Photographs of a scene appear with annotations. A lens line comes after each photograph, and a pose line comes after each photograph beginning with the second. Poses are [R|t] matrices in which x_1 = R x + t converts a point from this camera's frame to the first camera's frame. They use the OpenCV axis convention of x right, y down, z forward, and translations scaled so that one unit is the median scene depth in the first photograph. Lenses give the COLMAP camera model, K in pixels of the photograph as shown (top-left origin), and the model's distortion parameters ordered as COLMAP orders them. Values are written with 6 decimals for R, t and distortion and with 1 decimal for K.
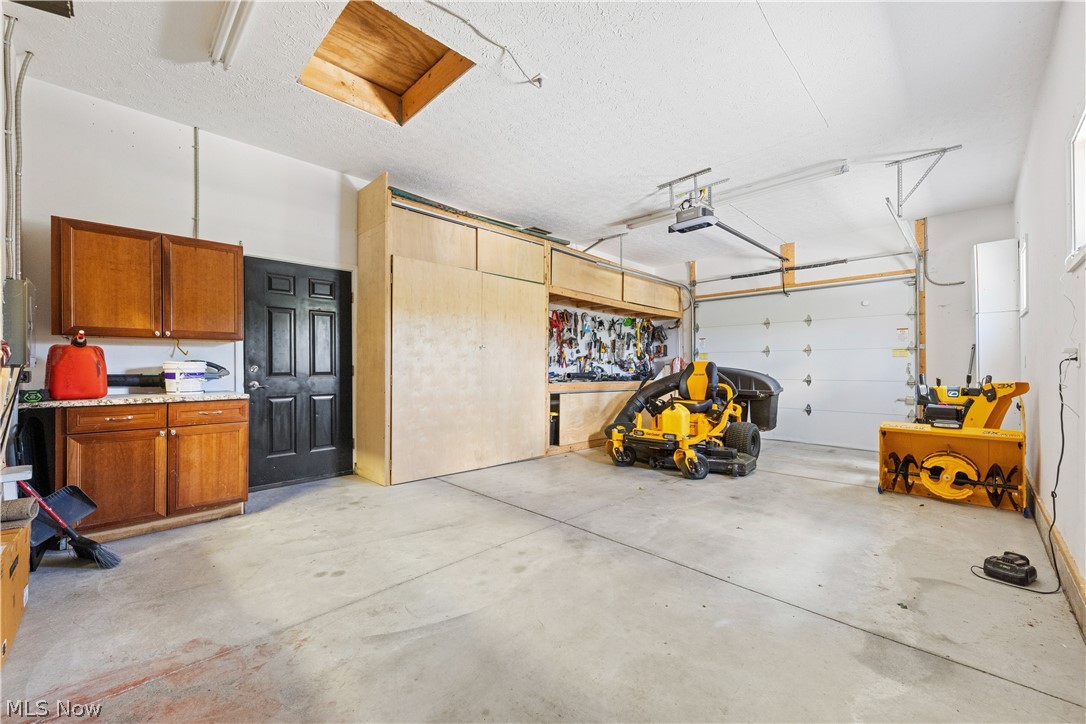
lens RADIAL K [[426.7, 0, 543.0], [0, 426.7, 362.0], [0, 0, 1]] dist [0.000318, -0.000005]
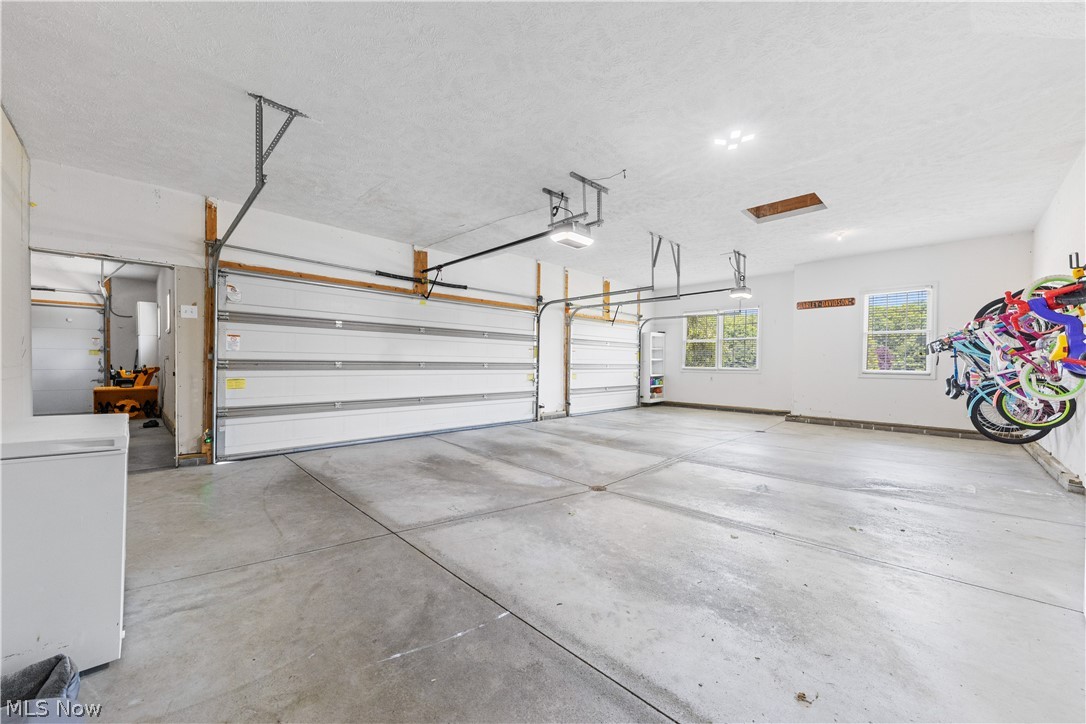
lens RADIAL K [[410.2, 0, 543.0], [0, 410.2, 362.0], [0, 0, 1]] dist [-0.000227, -0.000048]
pose [[-0.009187, -0.003156, 0.999953, -1.155010], [-0.008207, 0.999962, 0.003081, -0.005236], [-0.999924, -0.008178, -0.009213, -1.096959]]
